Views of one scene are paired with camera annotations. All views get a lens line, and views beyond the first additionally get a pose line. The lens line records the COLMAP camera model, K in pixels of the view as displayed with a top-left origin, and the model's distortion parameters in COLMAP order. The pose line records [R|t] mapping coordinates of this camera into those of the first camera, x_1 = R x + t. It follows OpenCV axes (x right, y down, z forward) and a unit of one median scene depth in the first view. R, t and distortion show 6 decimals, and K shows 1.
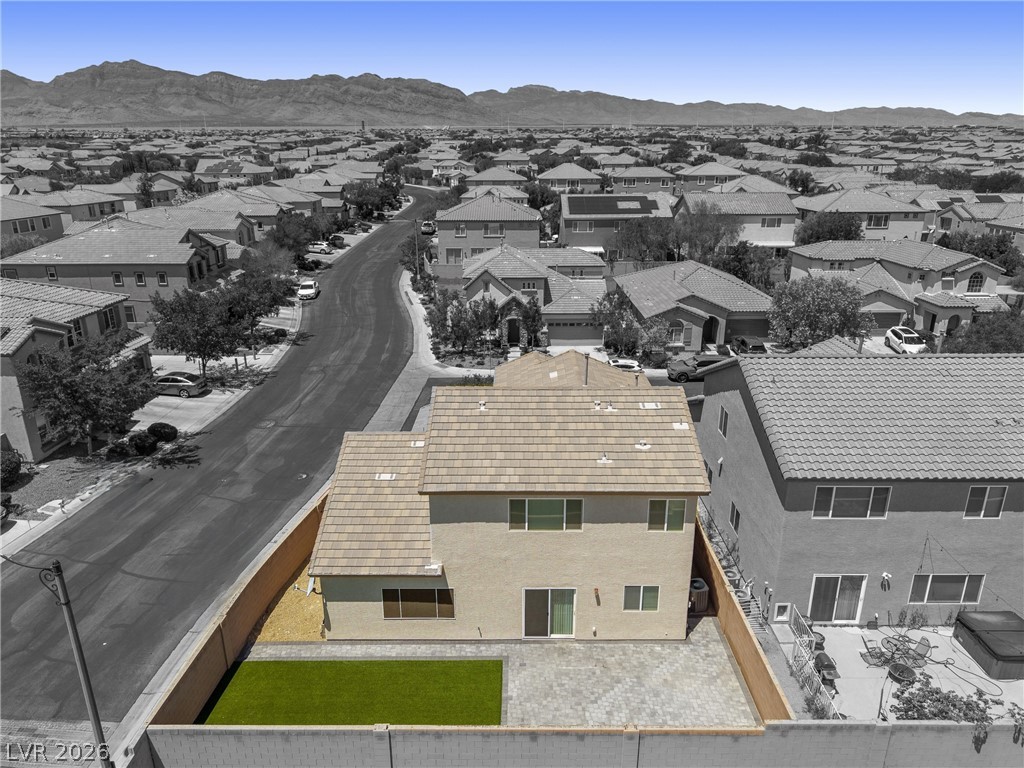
lens RADIAL K [[682.2, 0, 515.3], [0, 682.2, 384.0], [0, 0, 1]] dist [0.027818, -0.033469]
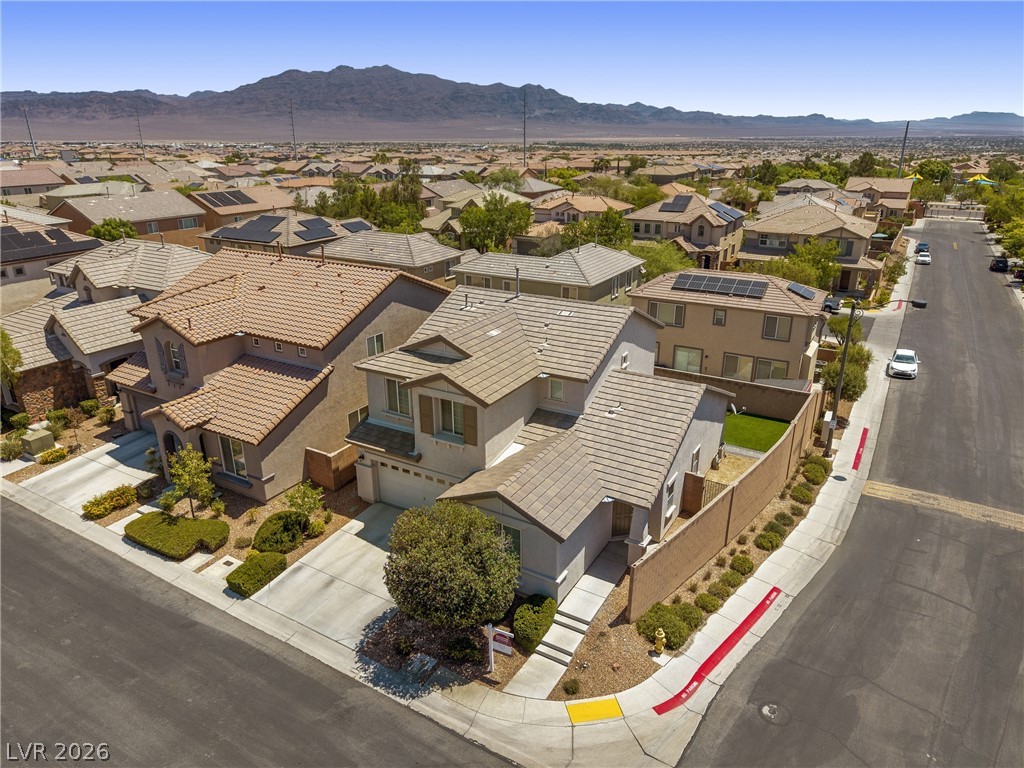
lens RADIAL K [[682.2, 0, 515.9], [0, 682.2, 383.0], [0, 0, 1]] dist [0.027818, -0.033469]
pose [[-0.863769, -0.173305, 0.473148, -0.258115], [0.165038, 0.789897, 0.590614, -0.305039], [-0.476094, 0.588241, -0.653687, 0.955175]]
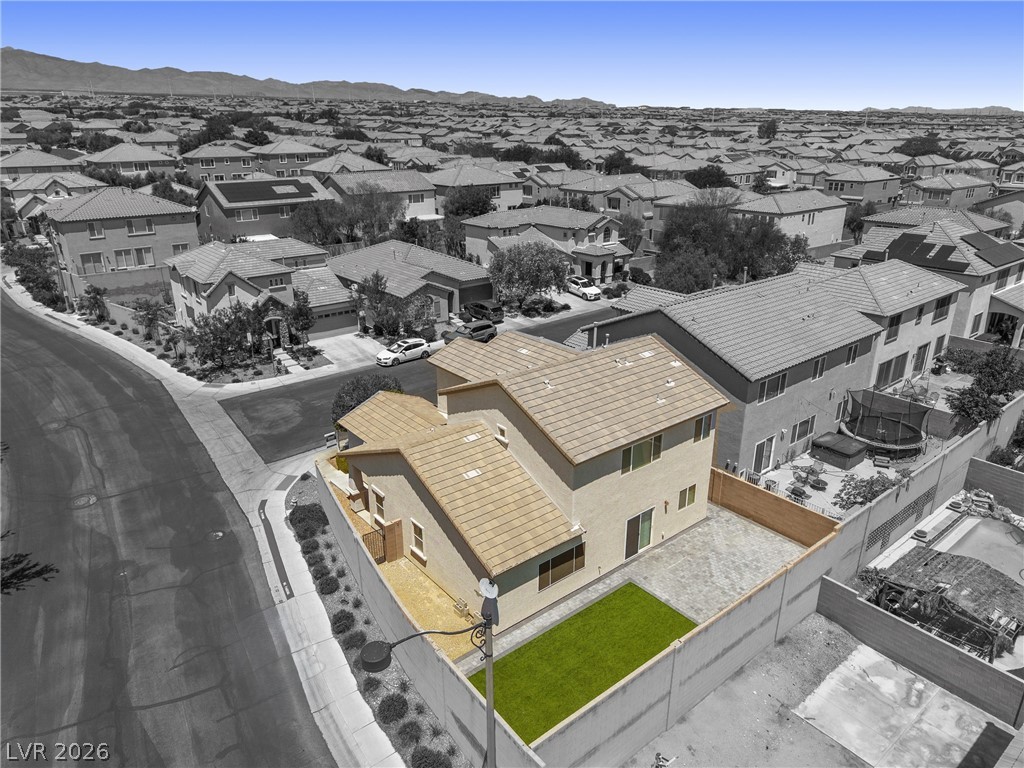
lens RADIAL K [[682.2, 0, 513.7], [0, 682.2, 385.4], [0, 0, 1]] dist [0.027818, -0.033469]
pose [[0.774364, -0.226246, 0.590909, -0.361477], [0.203271, 0.973336, 0.106290, -0.046294], [-0.599201, 0.037808, 0.799706, 0.064337]]
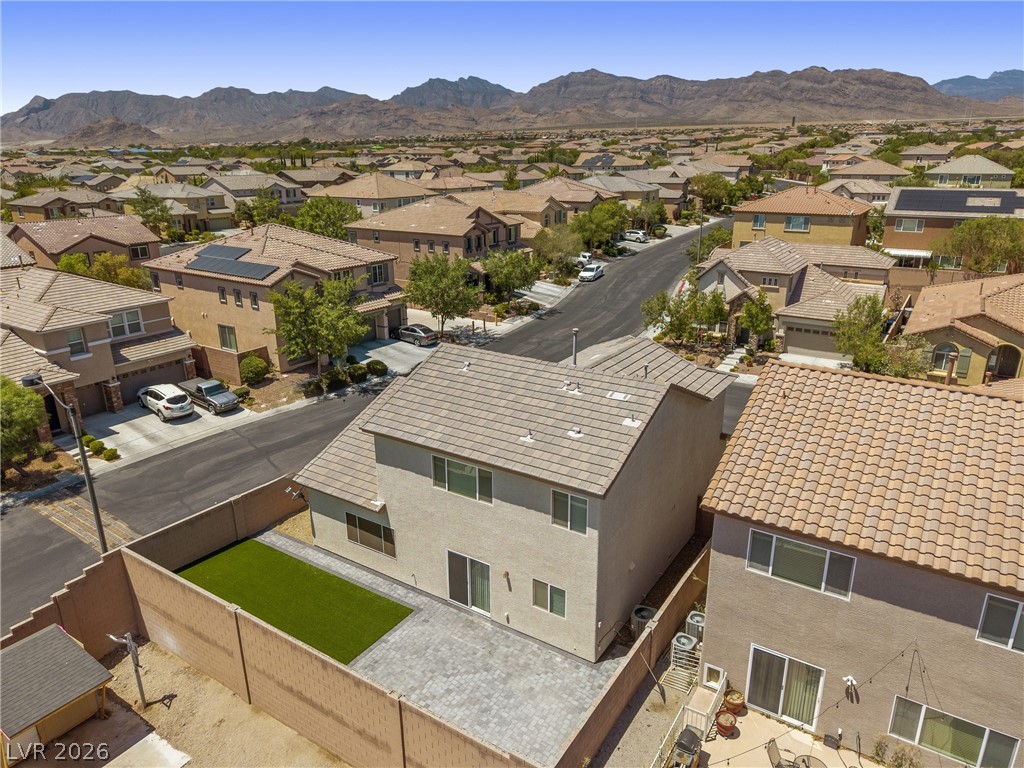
lens RADIAL K [[682.2, 0, 516.4], [0, 682.2, 386.9], [0, 0, 1]] dist [0.027818, -0.033469]
pose [[0.840619, 0.172638, -0.513376, 0.255696], [-0.169751, 0.984063, 0.052965, -0.001937], [0.514338, 0.042623, 0.856528, 0.084682]]
